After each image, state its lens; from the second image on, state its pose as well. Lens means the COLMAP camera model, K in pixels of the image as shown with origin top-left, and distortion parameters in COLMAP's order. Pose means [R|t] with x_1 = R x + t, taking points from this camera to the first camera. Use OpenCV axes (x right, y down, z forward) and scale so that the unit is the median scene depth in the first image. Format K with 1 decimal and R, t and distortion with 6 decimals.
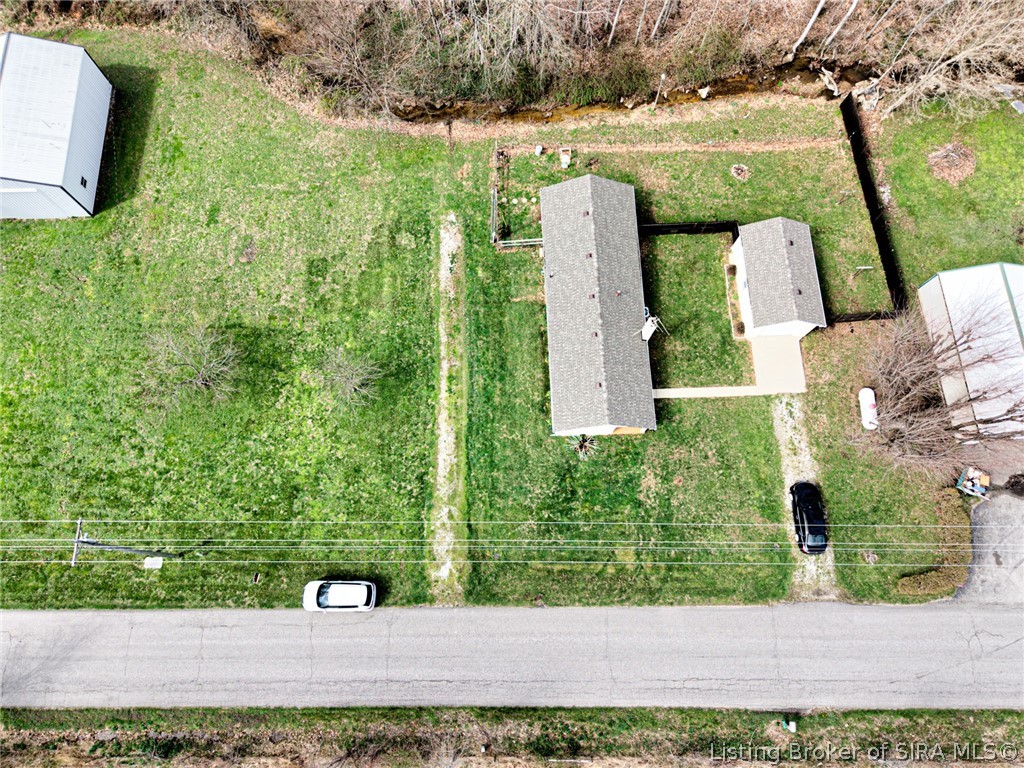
lens RADIAL K [[677.7, 0, 512.0], [0, 677.7, 384.0], [0, 0, 1]] dist [0.043544, -0.028357]
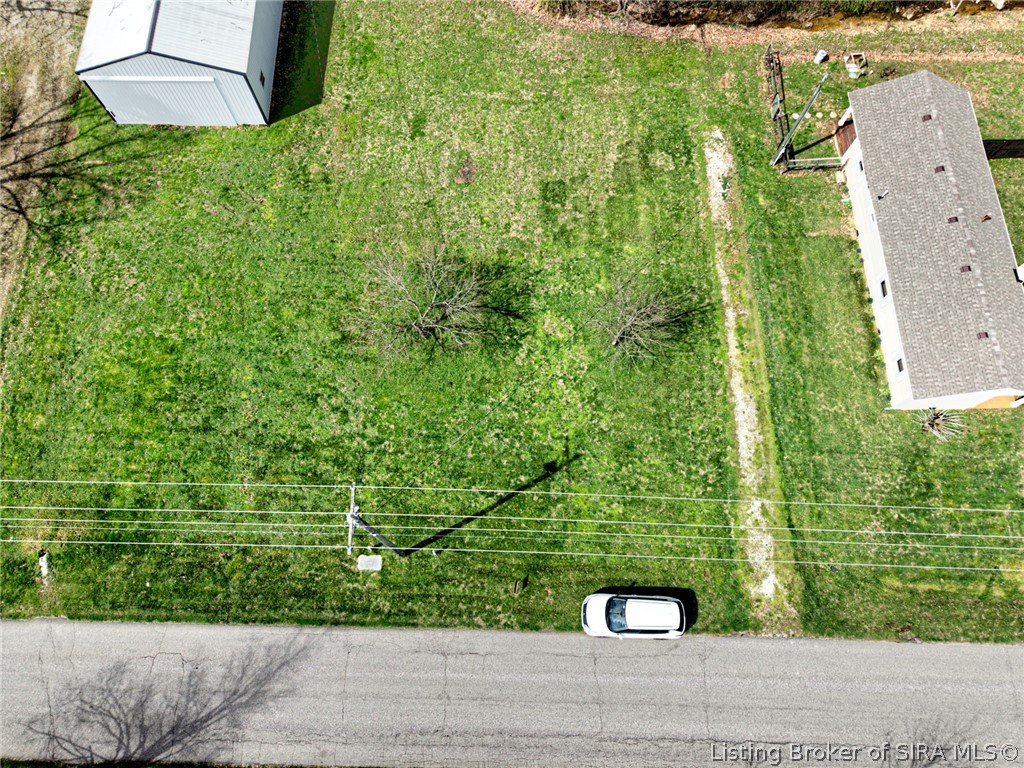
lens RADIAL K [[685.2, 0, 515.2], [0, 685.2, 384.1], [0, 0, 1]] dist [0.056751, -0.041389]
pose [[0.999736, 0.021378, -0.008373, -0.335877], [-0.021764, 0.998554, -0.049150, 0.094356], [0.007310, 0.049319, 0.998756, 0.233460]]
